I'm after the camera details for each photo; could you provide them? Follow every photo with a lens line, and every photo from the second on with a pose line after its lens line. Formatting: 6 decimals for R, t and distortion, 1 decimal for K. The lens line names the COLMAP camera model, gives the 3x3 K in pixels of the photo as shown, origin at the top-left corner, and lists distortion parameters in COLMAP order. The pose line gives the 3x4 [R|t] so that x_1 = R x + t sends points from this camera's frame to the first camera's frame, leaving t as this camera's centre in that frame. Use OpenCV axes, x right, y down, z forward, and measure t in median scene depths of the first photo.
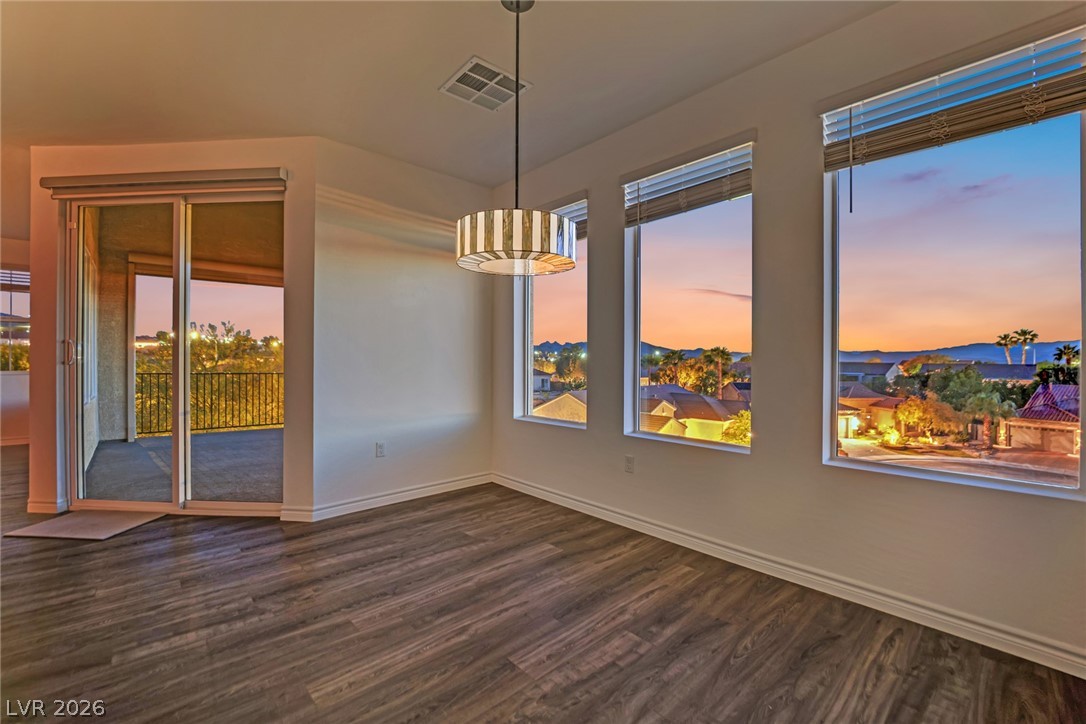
lens RADIAL K [[454.5, 0, 543.0], [0, 454.5, 362.0], [0, 0, 1]] dist [0.000830, -0.016330]
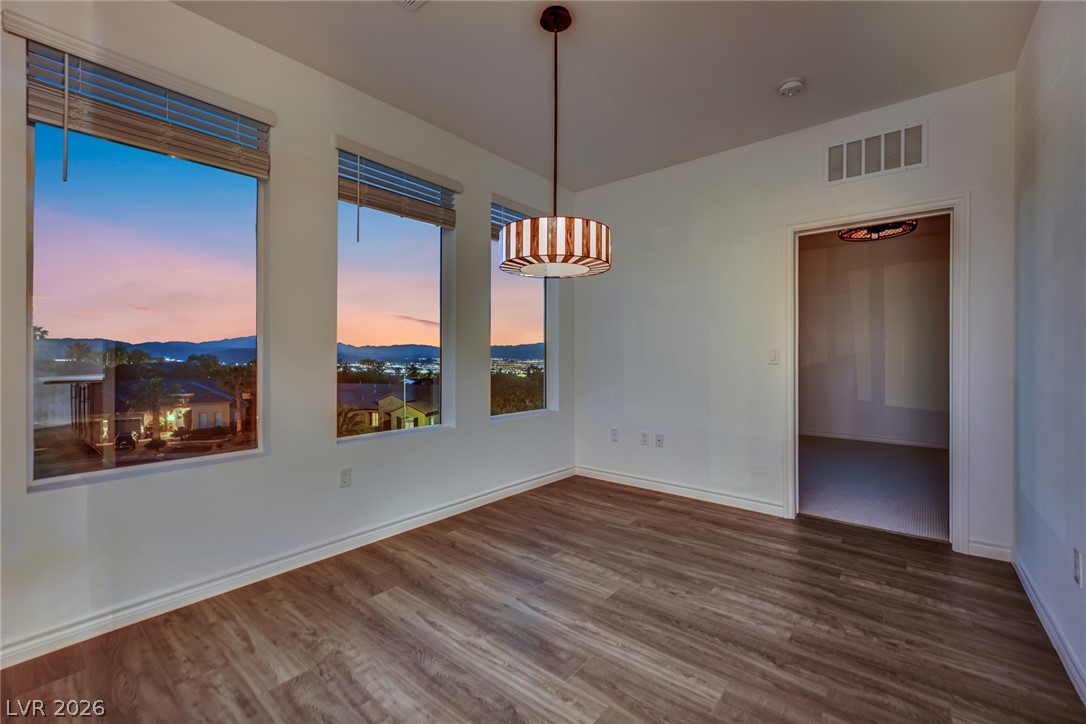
lens RADIAL K [[449.8, 0, 556.6], [0, 449.8, 361.4], [0, 0, 1]] dist [-0.003303, -0.000719]
pose [[-0.161847, -0.005262, 0.986802, -0.604077], [0.001594, 0.999983, 0.005593, 0.005176], [-0.986815, 0.002478, -0.161836, 0.643842]]
